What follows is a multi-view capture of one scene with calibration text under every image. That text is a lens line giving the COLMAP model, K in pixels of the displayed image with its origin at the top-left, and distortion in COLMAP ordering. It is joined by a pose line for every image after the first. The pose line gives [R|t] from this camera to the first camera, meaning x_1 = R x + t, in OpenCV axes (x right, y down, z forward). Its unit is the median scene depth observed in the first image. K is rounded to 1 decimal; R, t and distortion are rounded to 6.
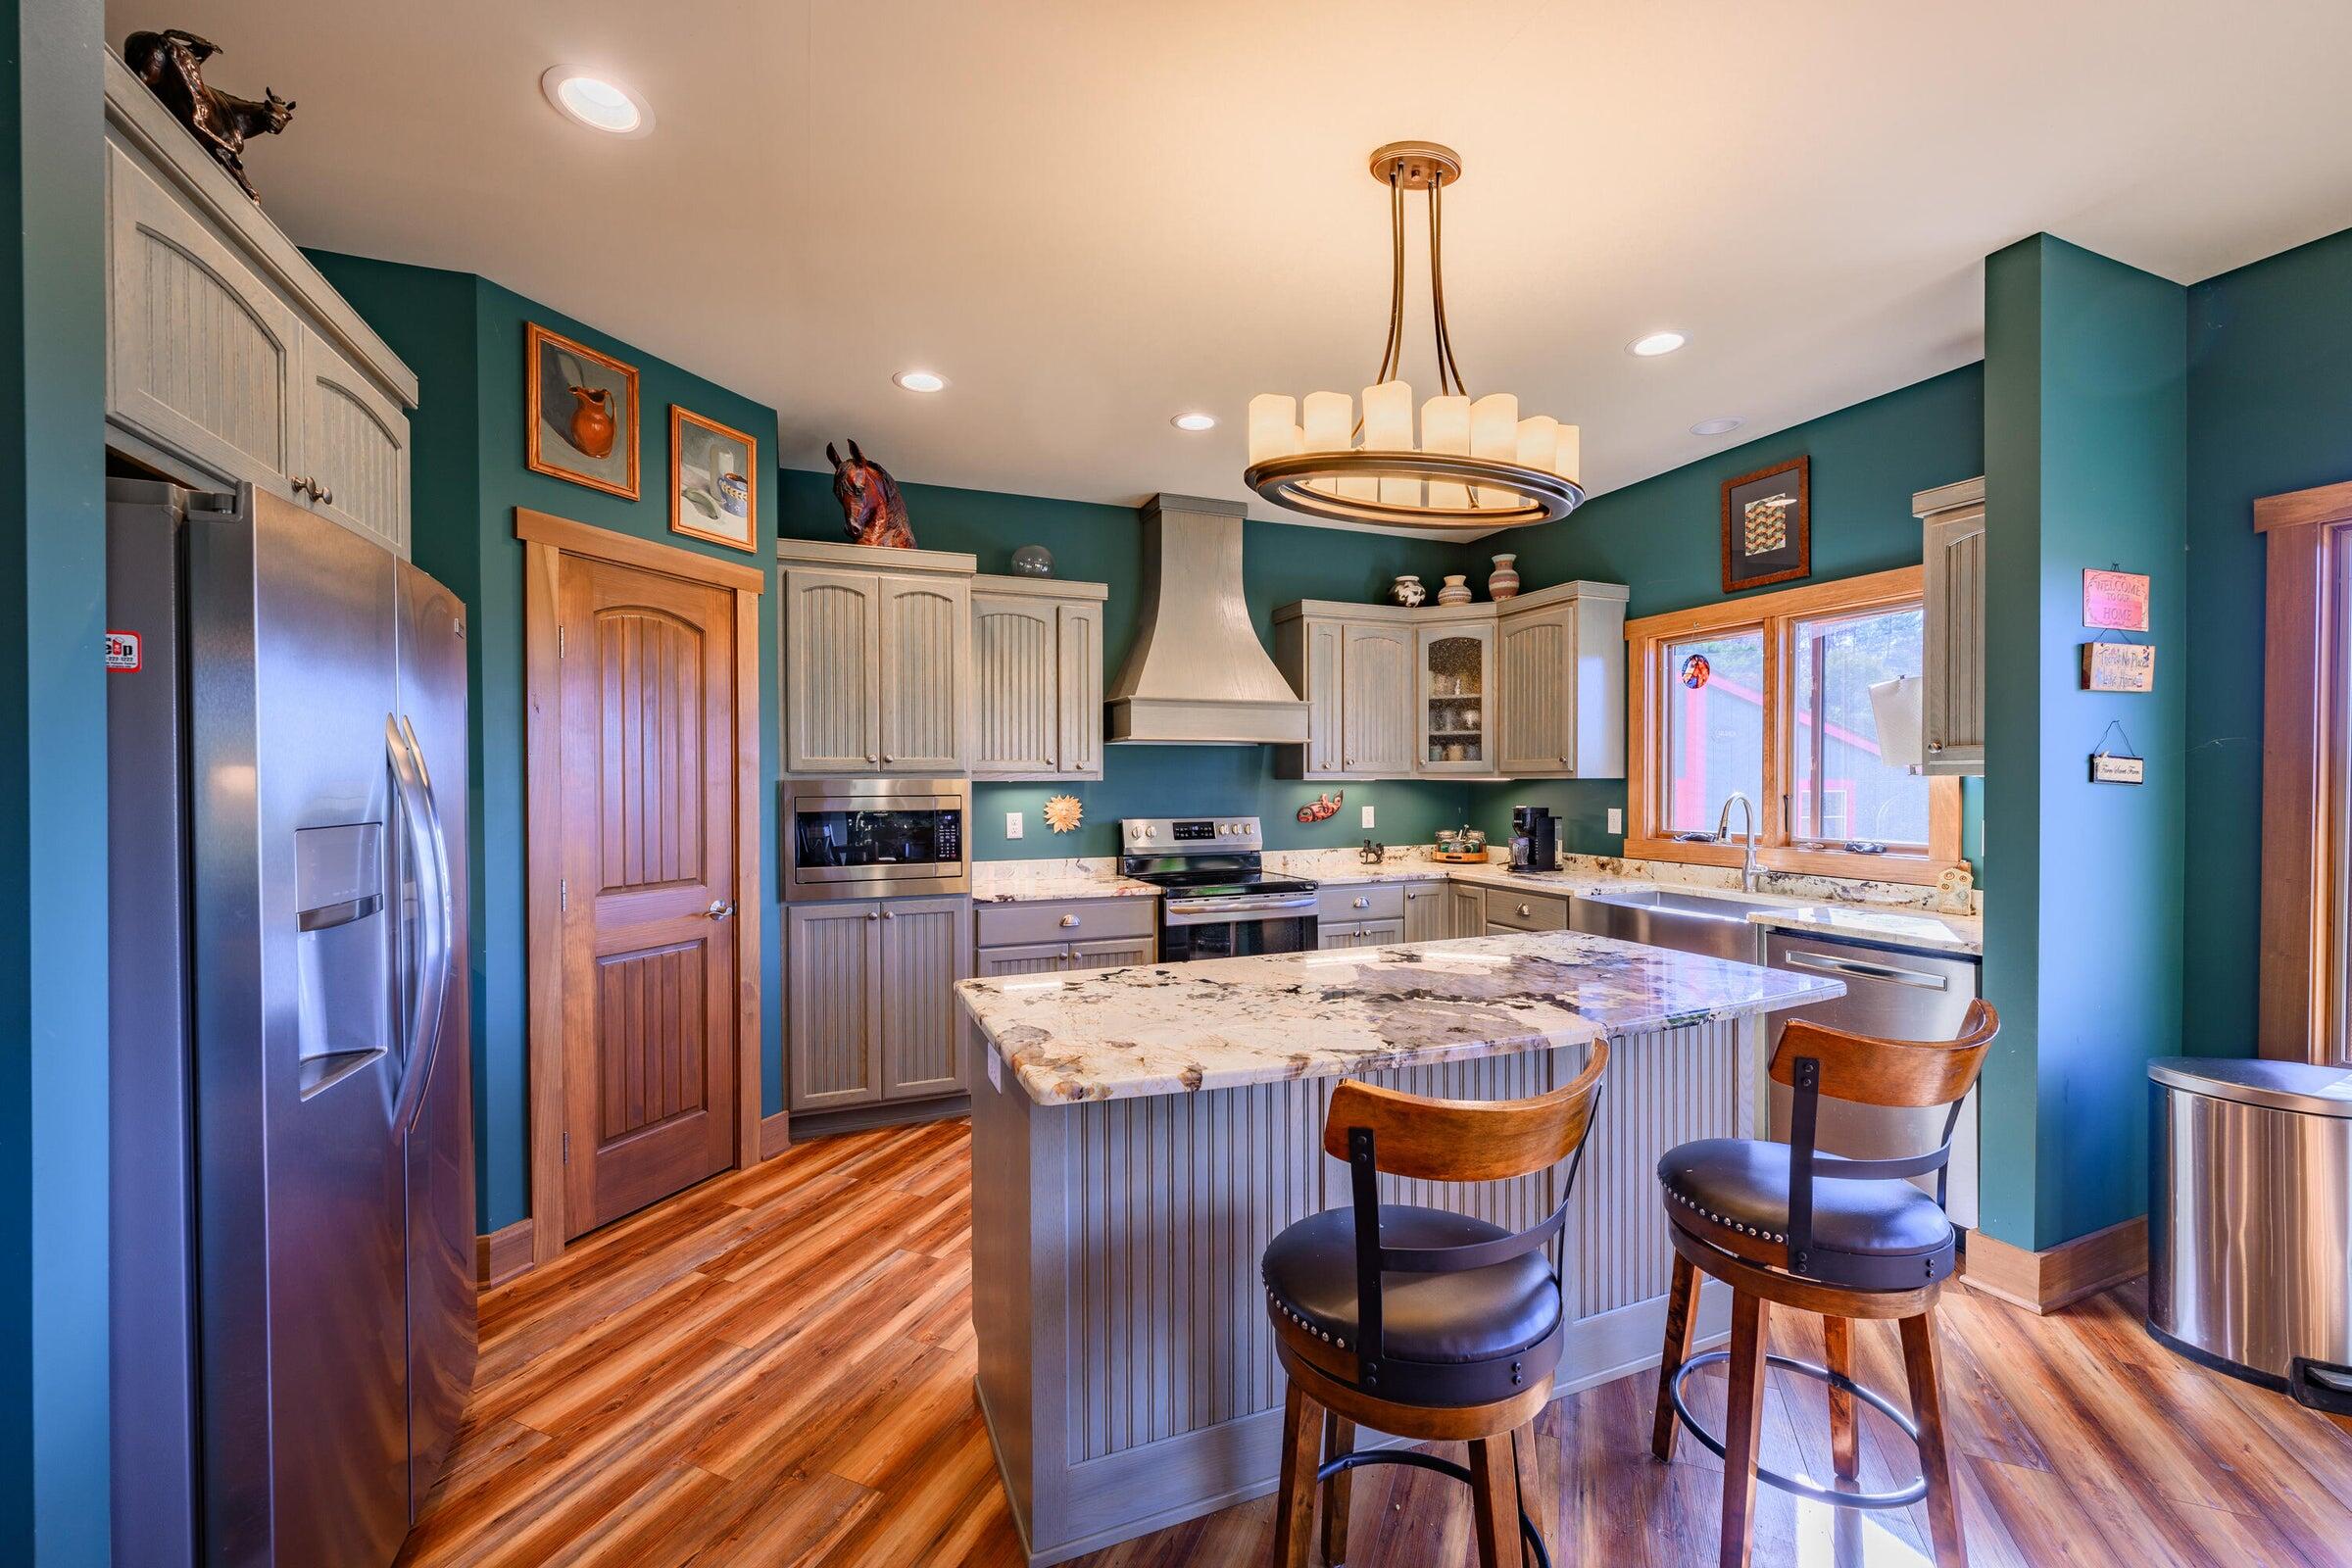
lens RADIAL K [[937.9, 0, 1191.0], [0, 937.9, 784.0], [0, 0, 1]] dist [-0.009532, -0.000244]
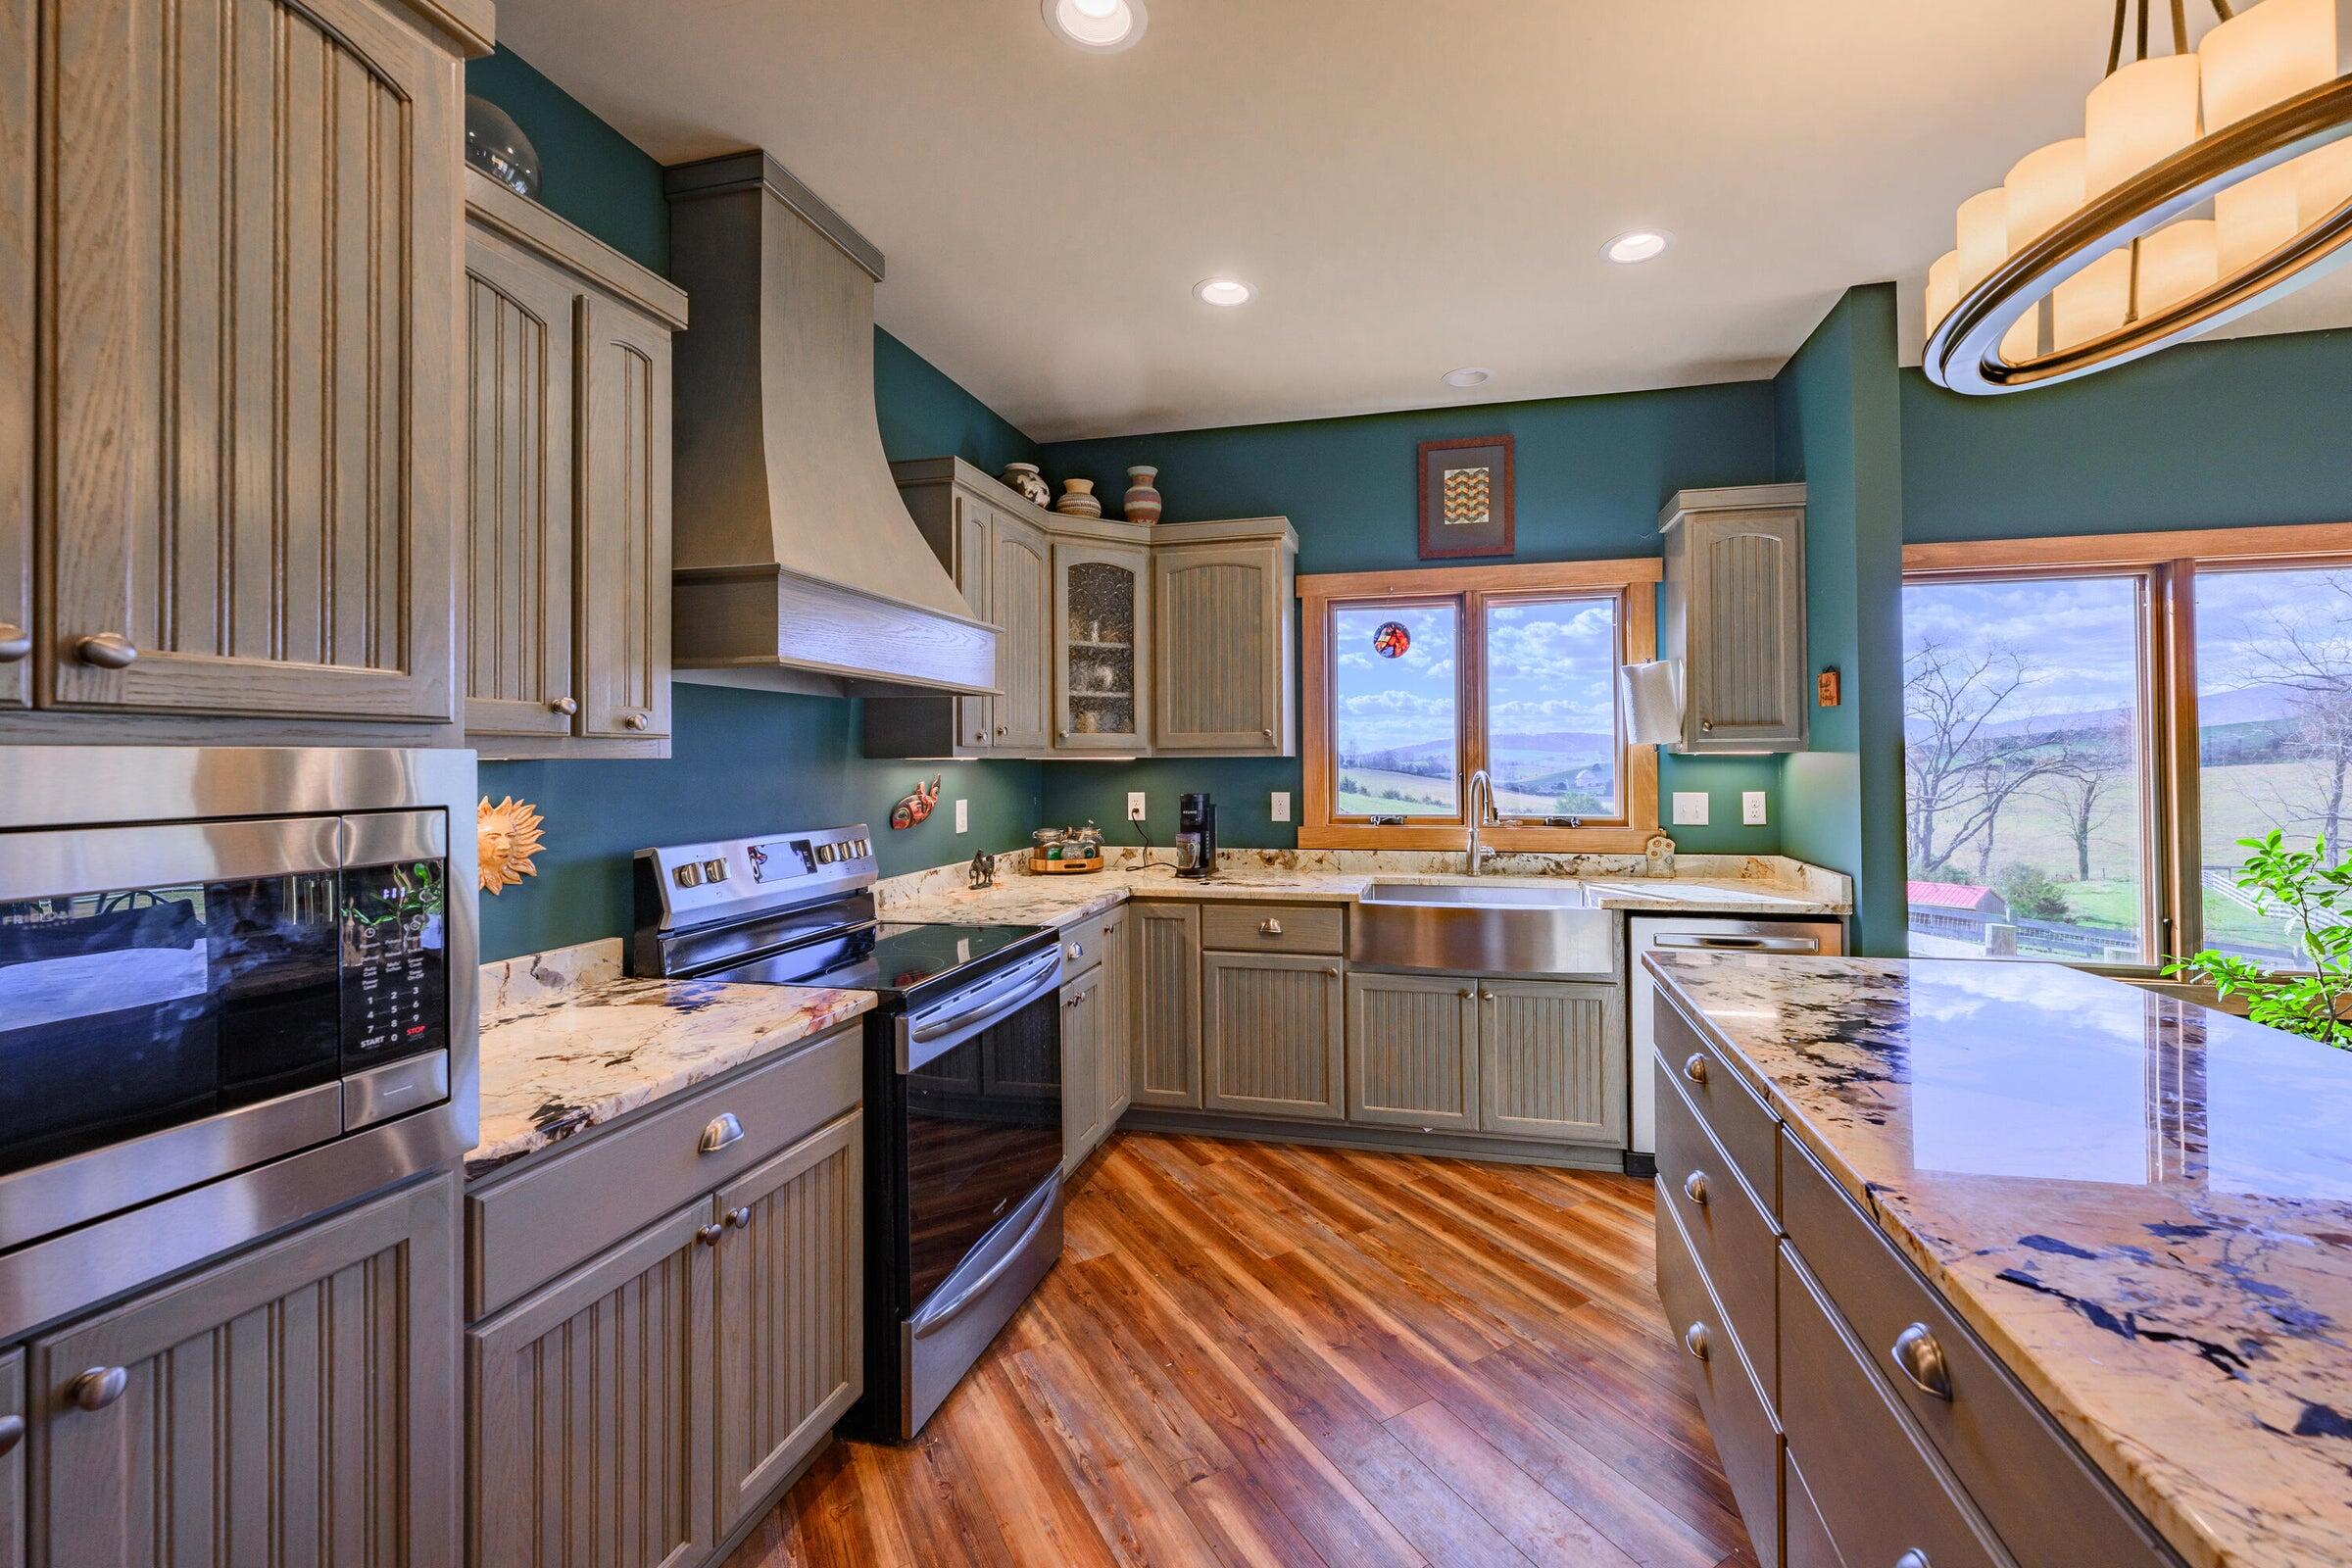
lens RADIAL K [[937.9, 0, 1169.0], [0, 937.9, 749.9], [0, 0, 1]] dist [-0.009532, -0.000244]
pose [[0.579125, 0.009594, 0.815182, -0.302716], [0.006661, 0.999842, -0.016499, 0.001298], [-0.815212, 0.014985, 0.578969, 0.582787]]
